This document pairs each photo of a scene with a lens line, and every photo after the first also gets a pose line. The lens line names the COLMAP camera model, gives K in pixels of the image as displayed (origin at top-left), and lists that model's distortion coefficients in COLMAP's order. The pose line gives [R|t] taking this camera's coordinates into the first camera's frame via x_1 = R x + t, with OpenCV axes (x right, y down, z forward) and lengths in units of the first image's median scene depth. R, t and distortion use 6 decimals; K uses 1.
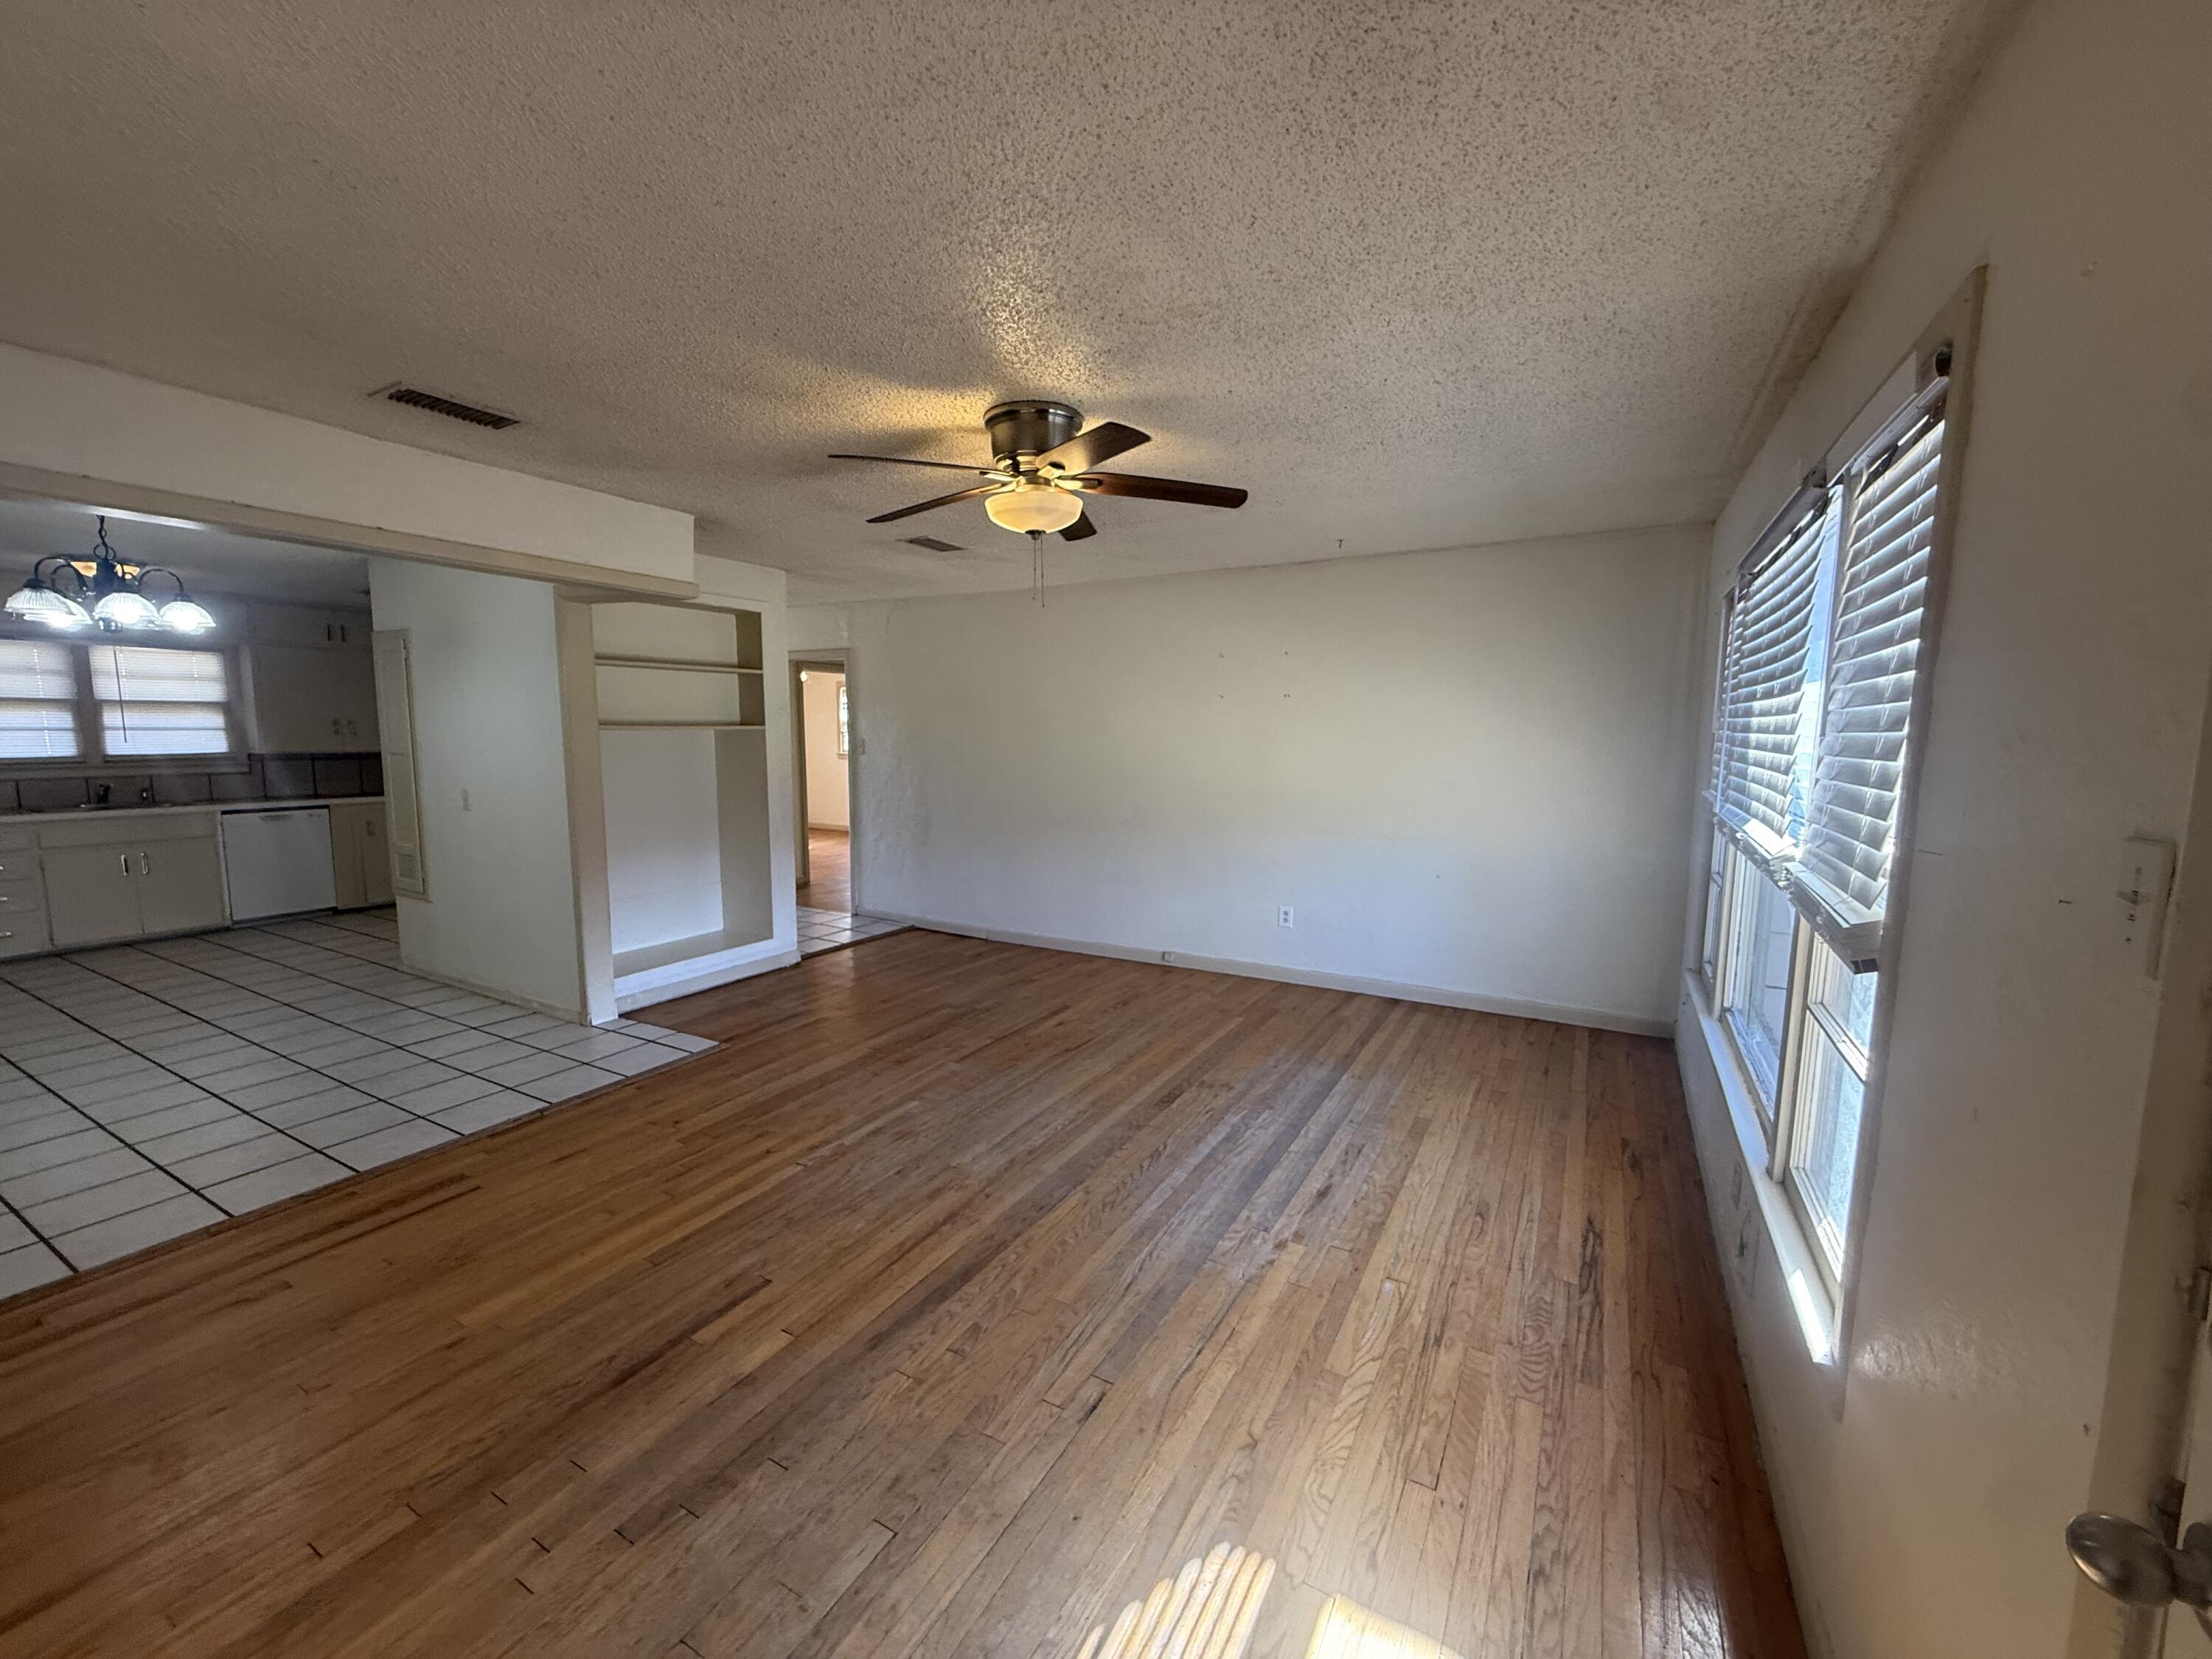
lens RADIAL K [[881.9, 0, 1097.4], [0, 881.9, 829.5], [0, 0, 1]] dist [-0.003446, 0.000722]
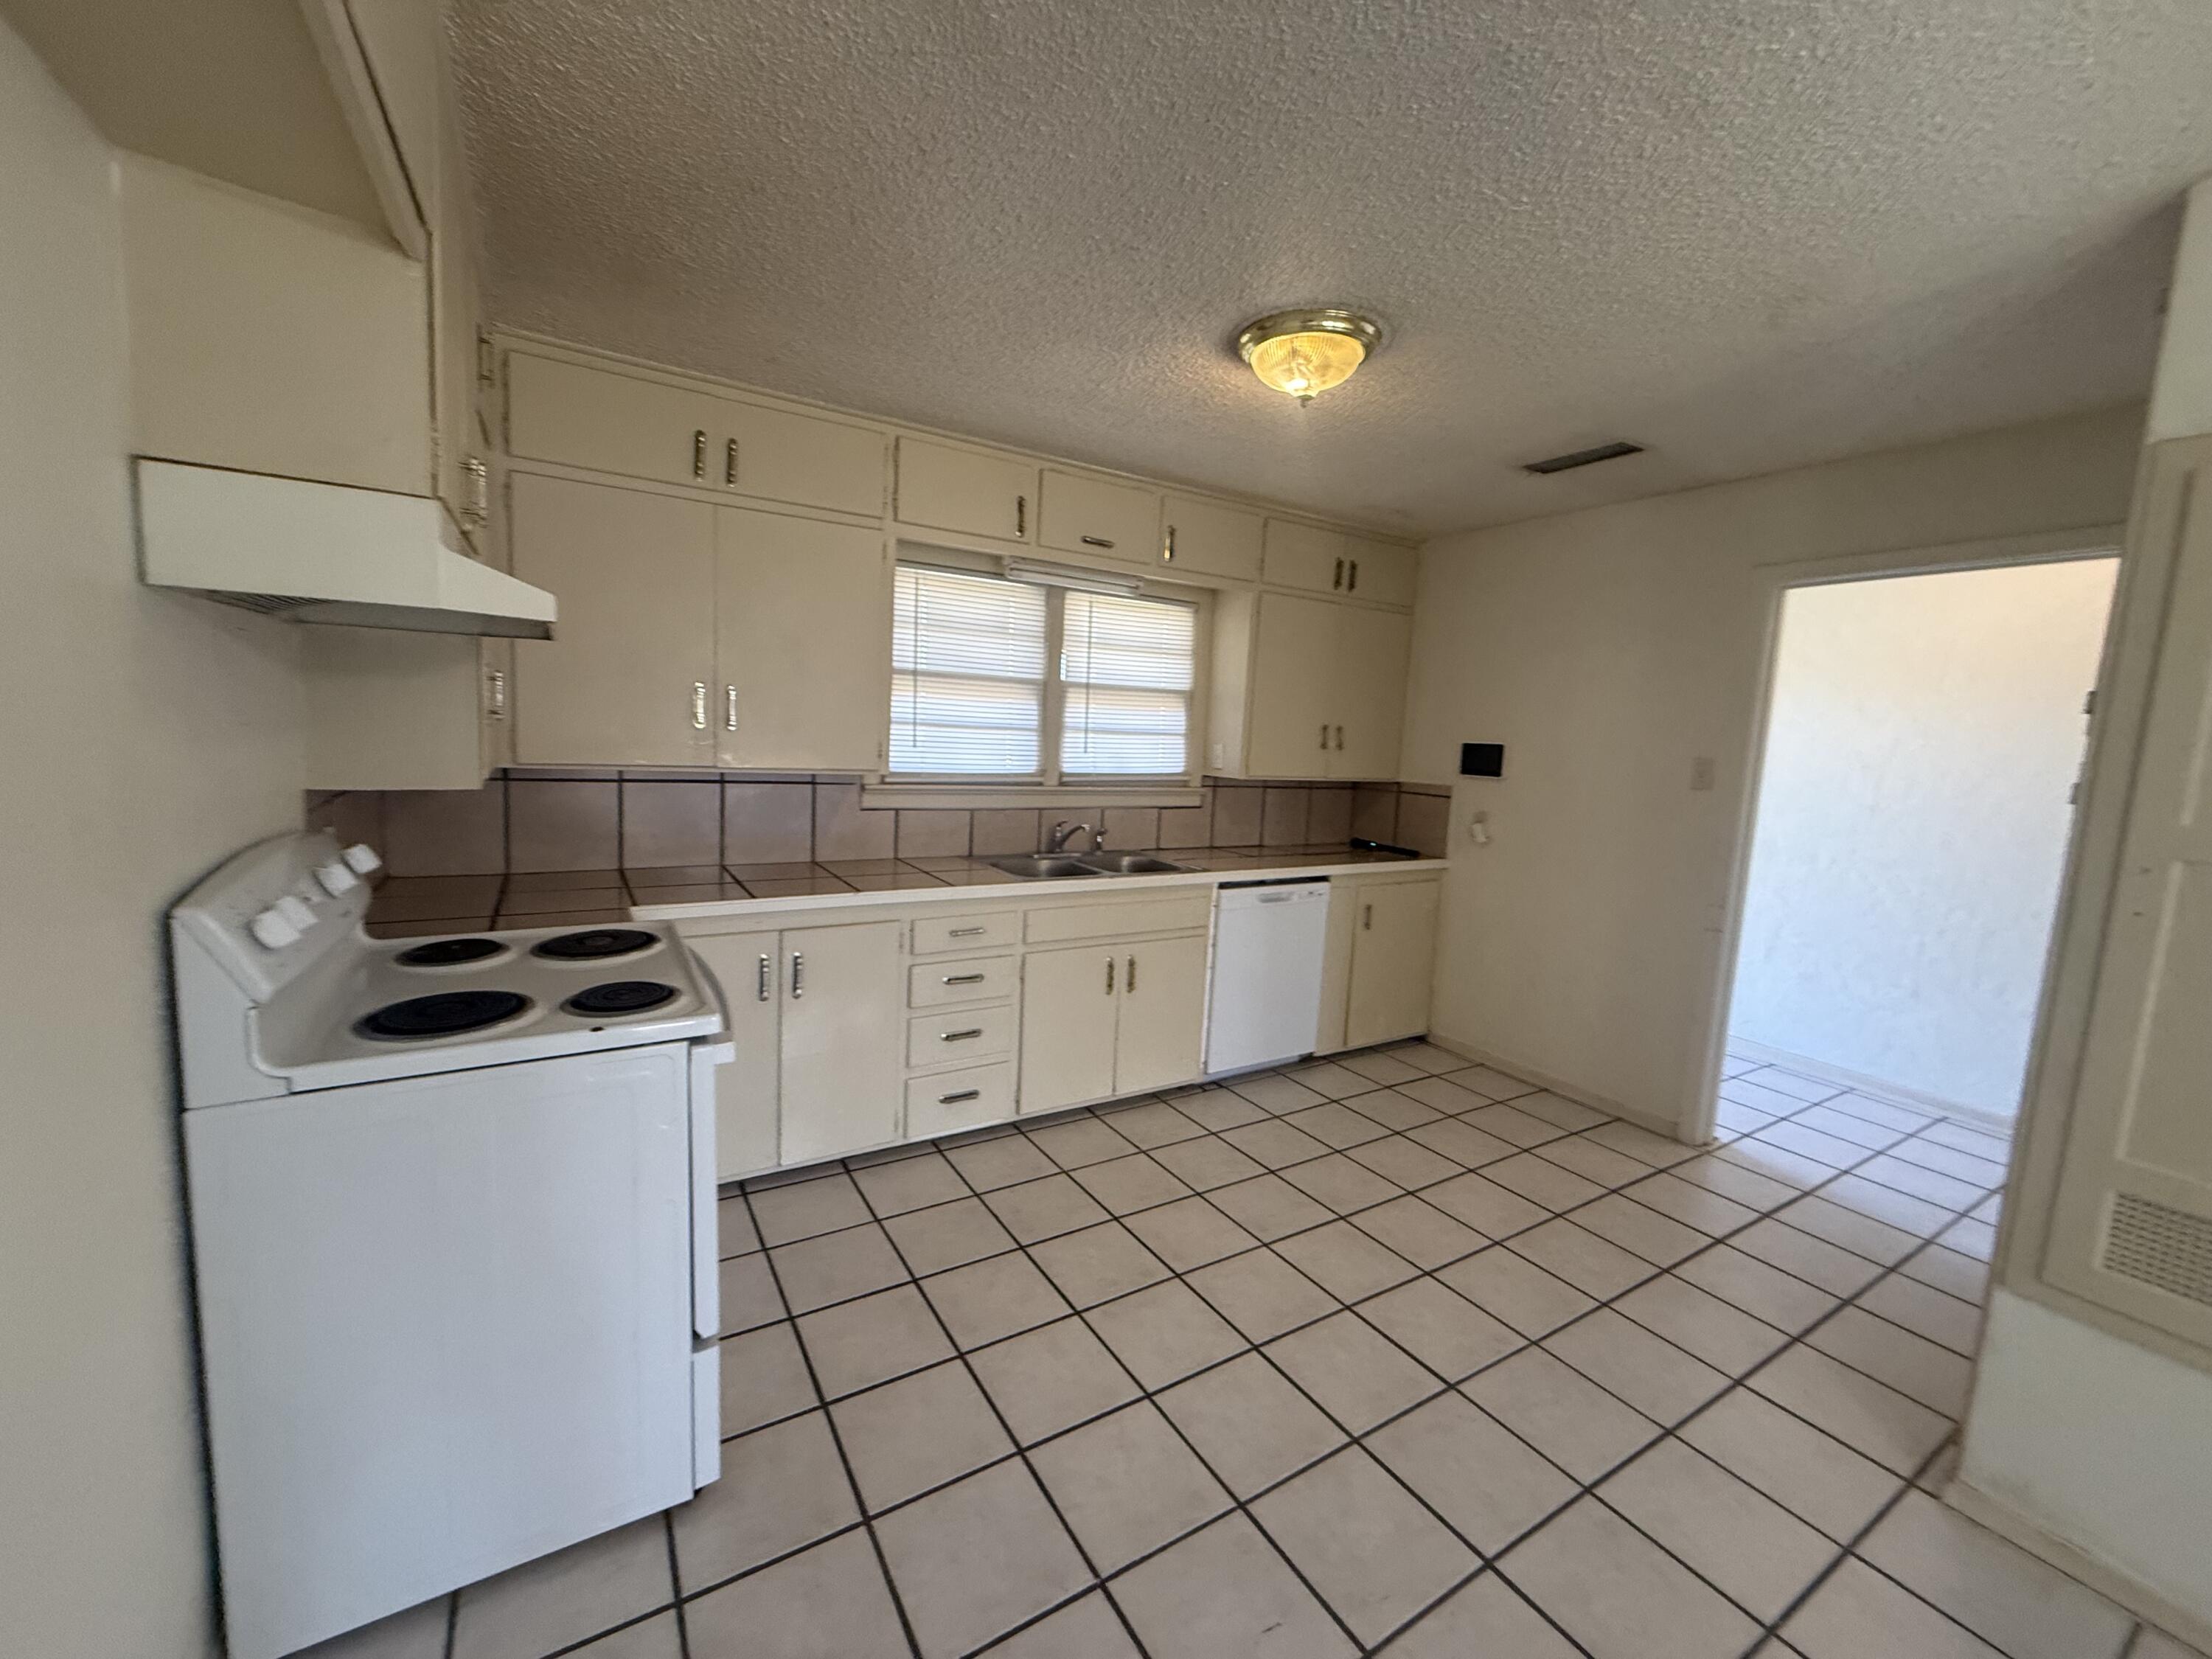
lens RADIAL K [[881.9, 0, 1093.5], [0, 881.9, 824.3], [0, 0, 1]] dist [-0.003446, 0.000722]
pose [[0.870872, 0.088339, -0.483505, -0.946323], [-0.096798, 0.995276, 0.007493, -0.064425], [0.481883, 0.040277, 0.875309, 0.556685]]
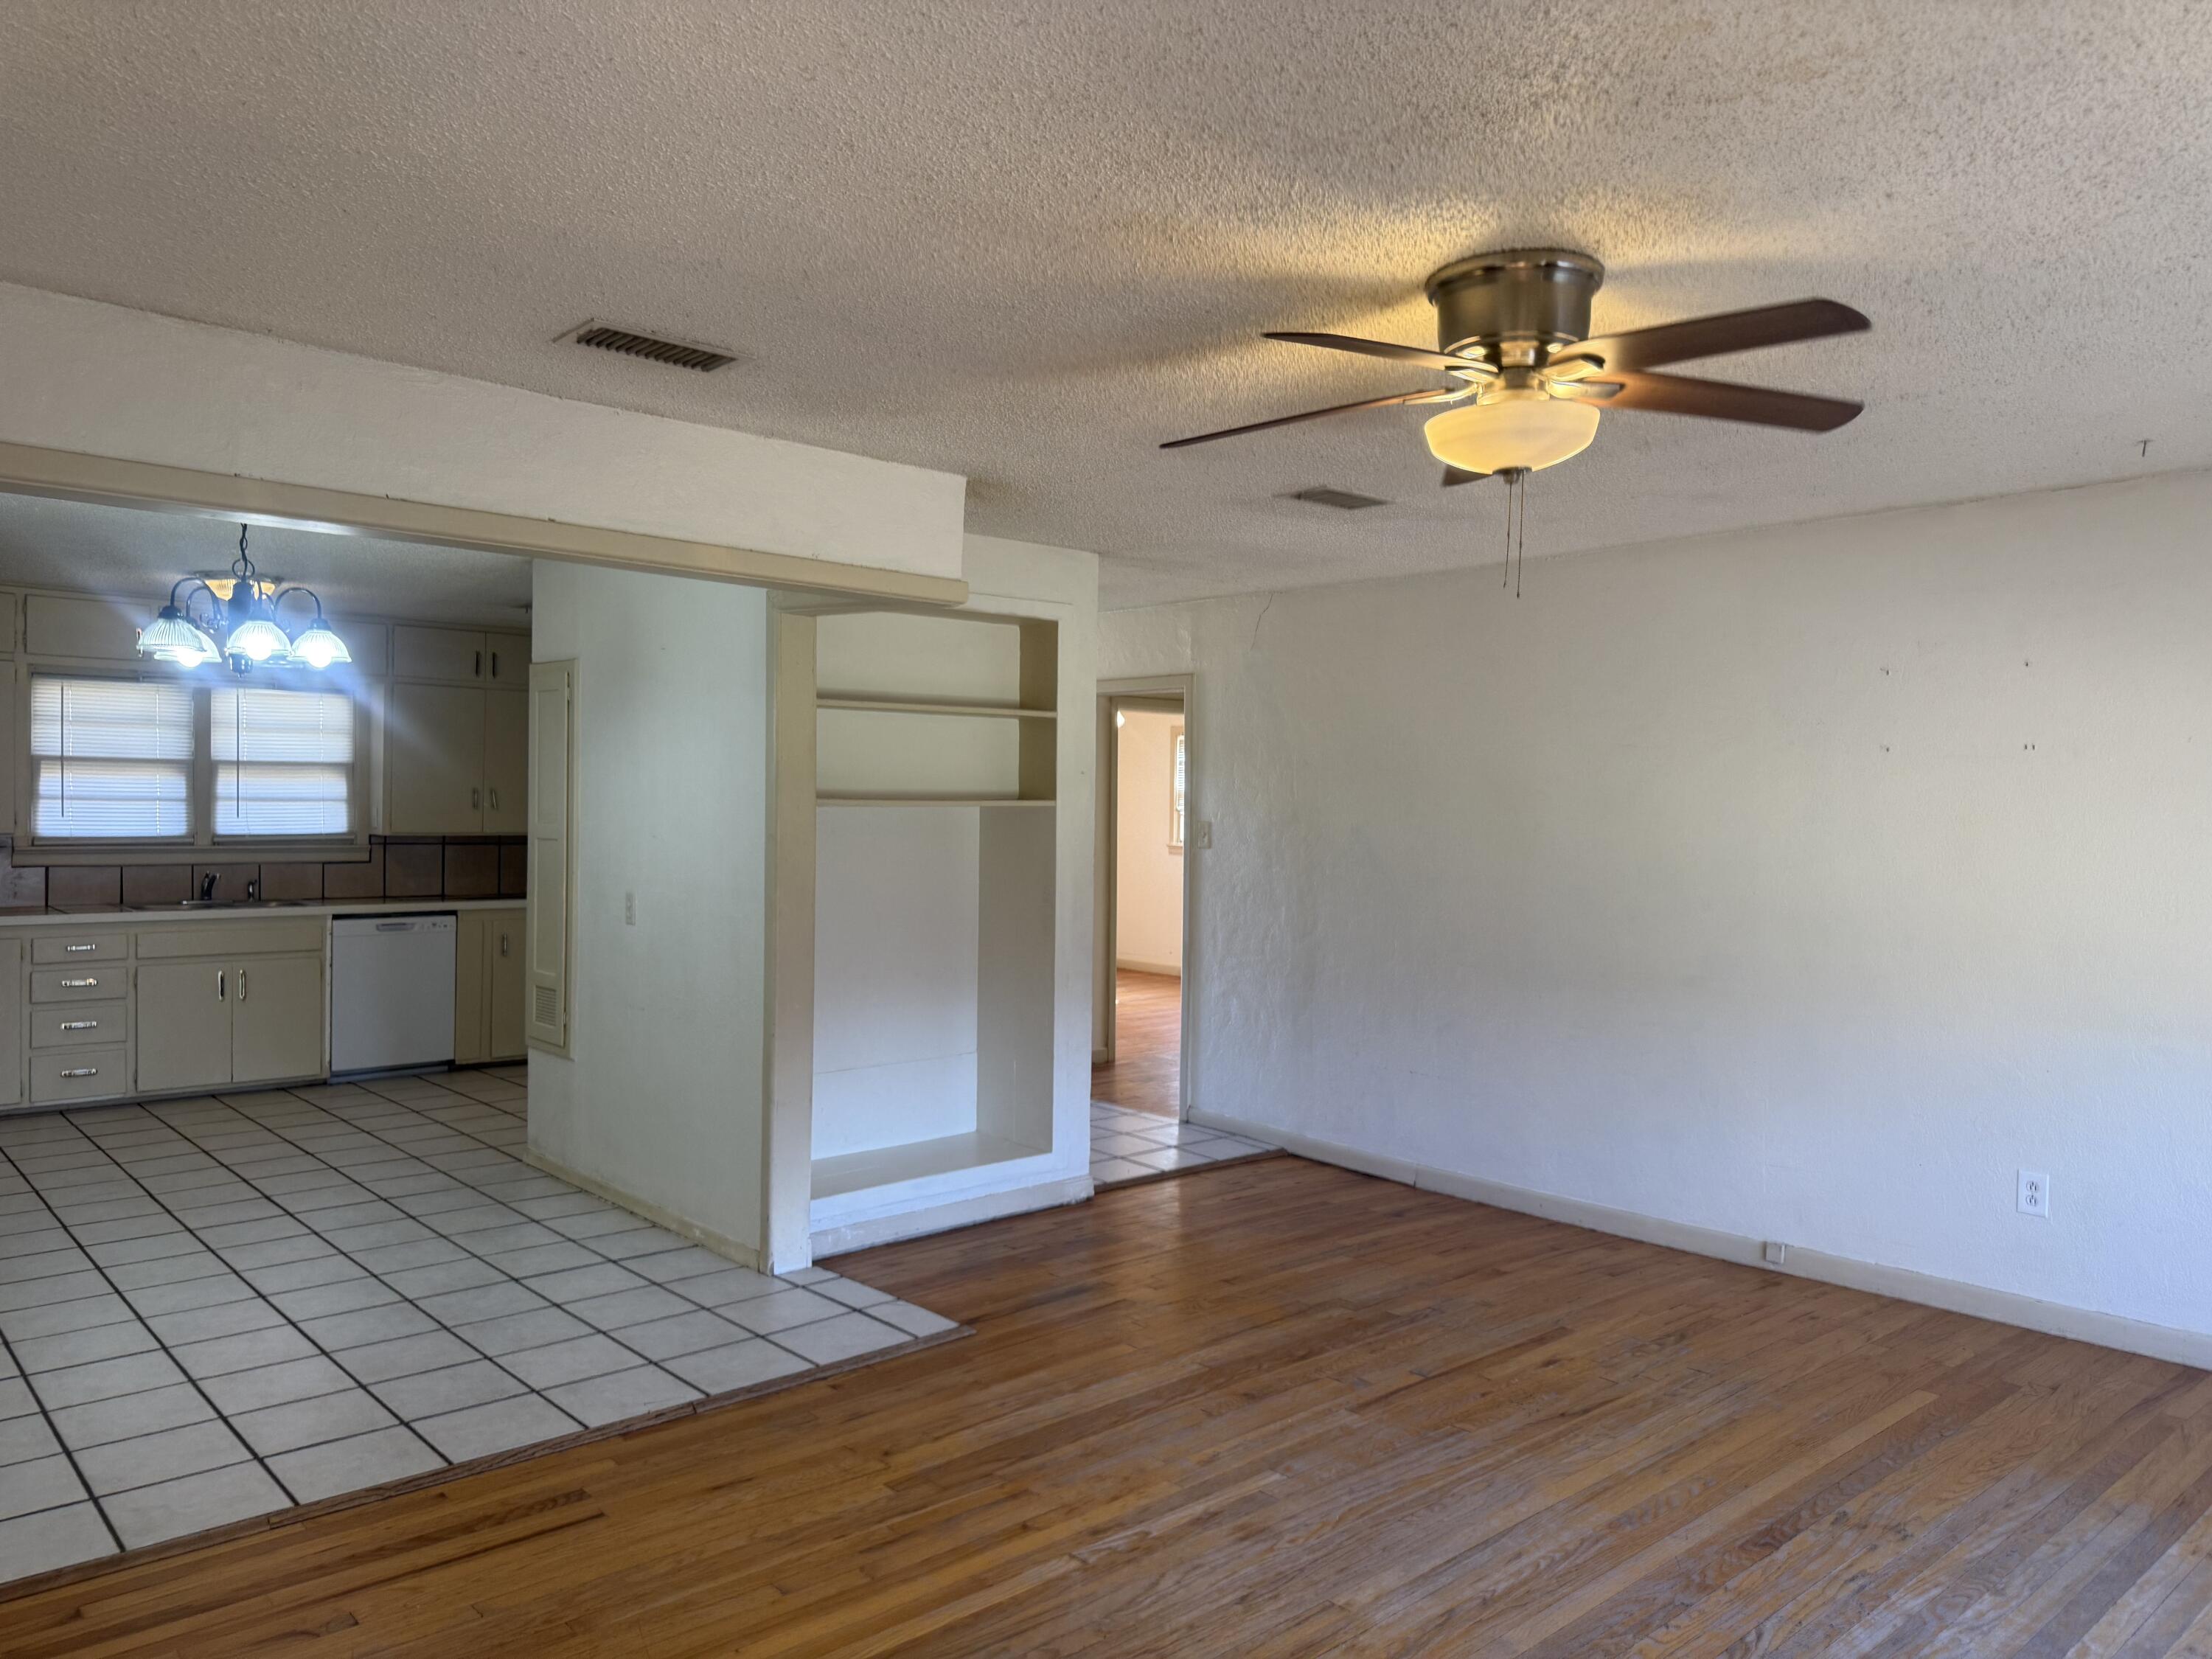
lens RADIAL K [[1572.0, 0, 1110.4], [0, 1572.0, 820.7], [0, 0, 1]] dist [0.022607, -0.029072]
pose [[0.947848, 0.010297, -0.318556, 0.007509], [-0.042611, 0.994599, -0.094638, -0.002792], [0.315861, 0.103276, 0.943168, -0.015912]]
